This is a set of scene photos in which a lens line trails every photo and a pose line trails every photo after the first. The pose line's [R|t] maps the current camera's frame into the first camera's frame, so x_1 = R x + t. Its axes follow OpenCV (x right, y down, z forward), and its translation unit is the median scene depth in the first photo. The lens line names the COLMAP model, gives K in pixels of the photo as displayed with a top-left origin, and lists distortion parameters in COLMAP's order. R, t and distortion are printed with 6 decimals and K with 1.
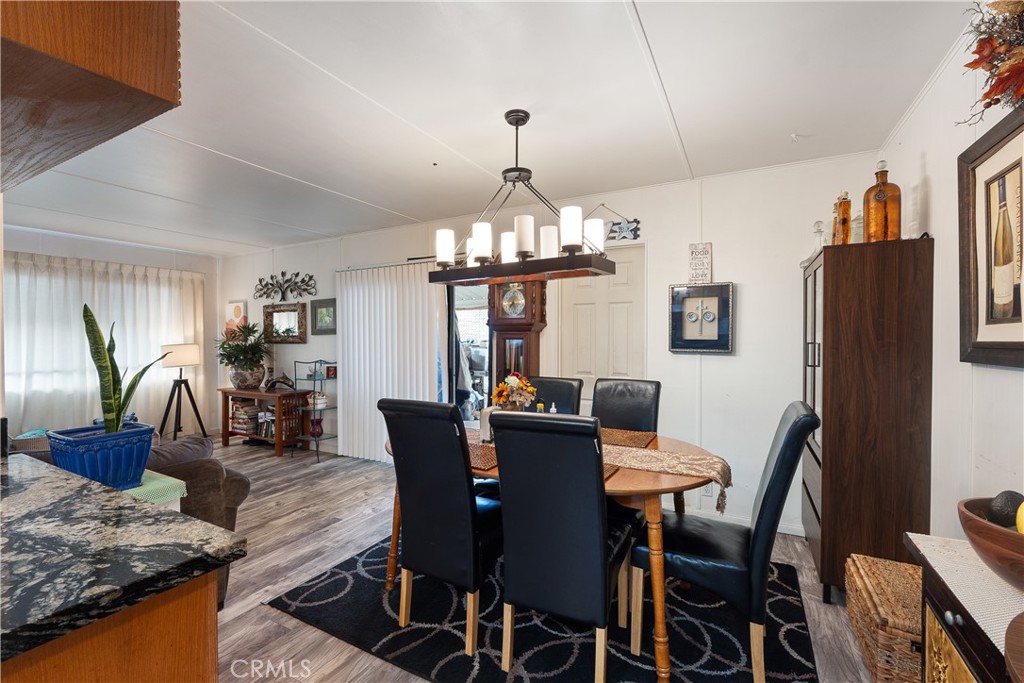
lens RADIAL K [[437.6, 0, 512.8], [0, 437.6, 336.4], [0, 0, 1]] dist [-0.005770, -0.000565]
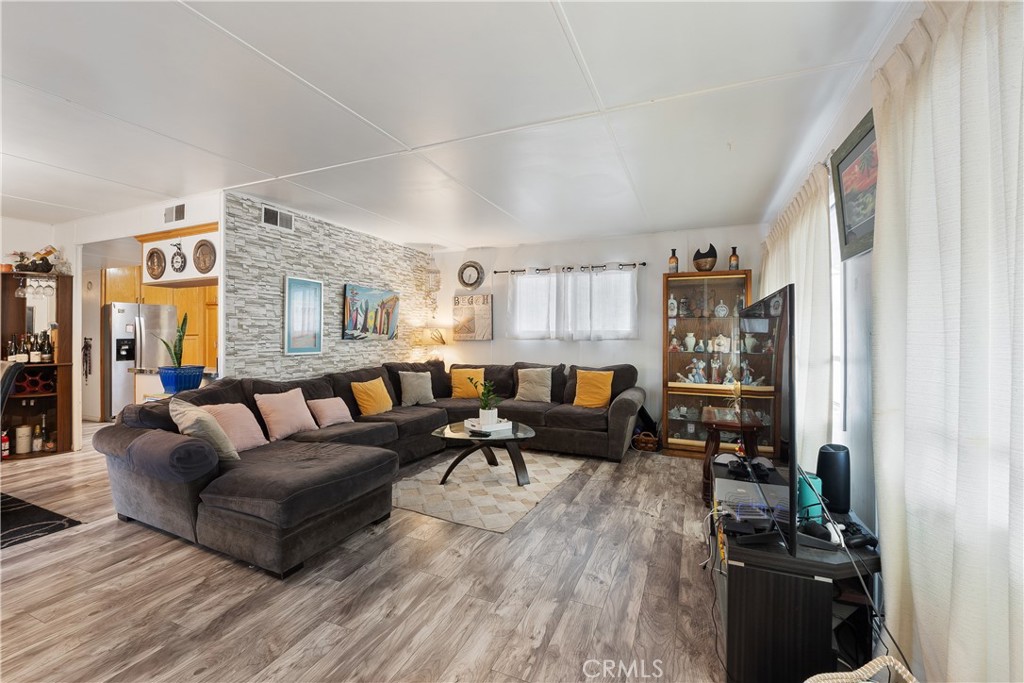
lens RADIAL K [[437.6, 0, 514.4], [0, 437.6, 332.2], [0, 0, 1]] dist [-0.005770, -0.000565]
pose [[-0.996999, 0.001809, -0.077388, -0.787525], [0.002210, 0.999985, -0.005094, 0.017487], [0.077378, -0.005250, -0.996988, 1.075375]]
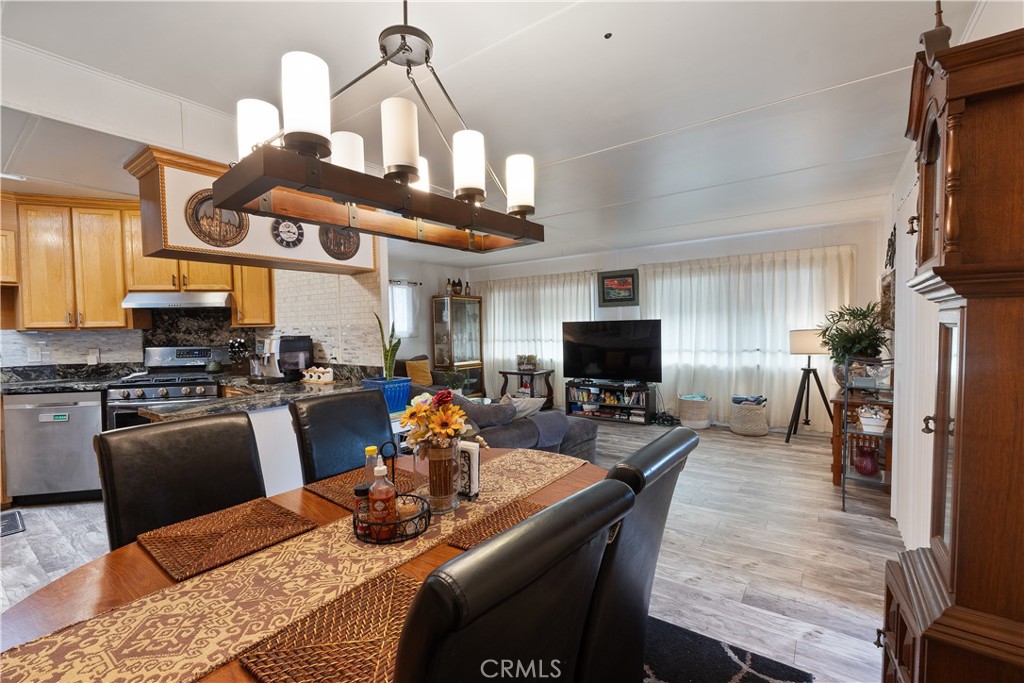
lens RADIAL K [[437.6, 0, 500.1], [0, 437.6, 341.4], [0, 0, 1]] dist [-0.005770, -0.000565]
pose [[-0.144701, 0.035524, -0.988837, 0.264448], [0.019027, 0.999270, 0.033115, 0.000081], [0.989292, -0.014023, -0.145272, 0.556748]]
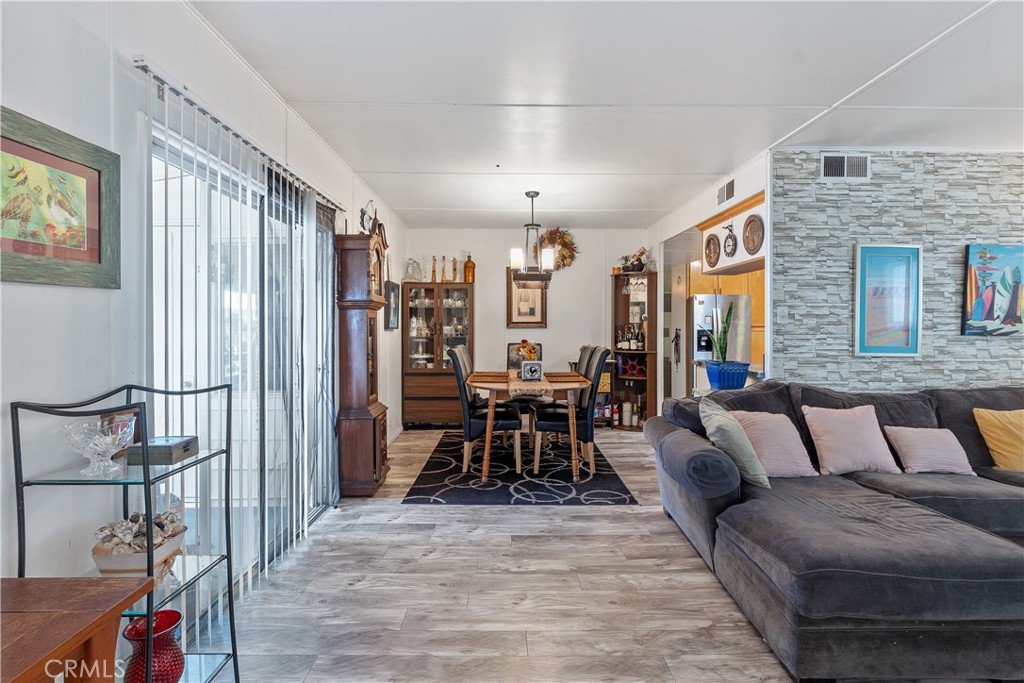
lens RADIAL K [[509.4, 0, 497.0], [0, 509.4, 323.4], [0, 0, 1]] dist [-0.002978, 0.000324]
pose [[-0.466370, 0.001480, 0.884589, -0.799715], [-0.004174, 0.999984, -0.003874, 0.016825], [-0.884580, -0.005499, -0.466356, 0.962693]]
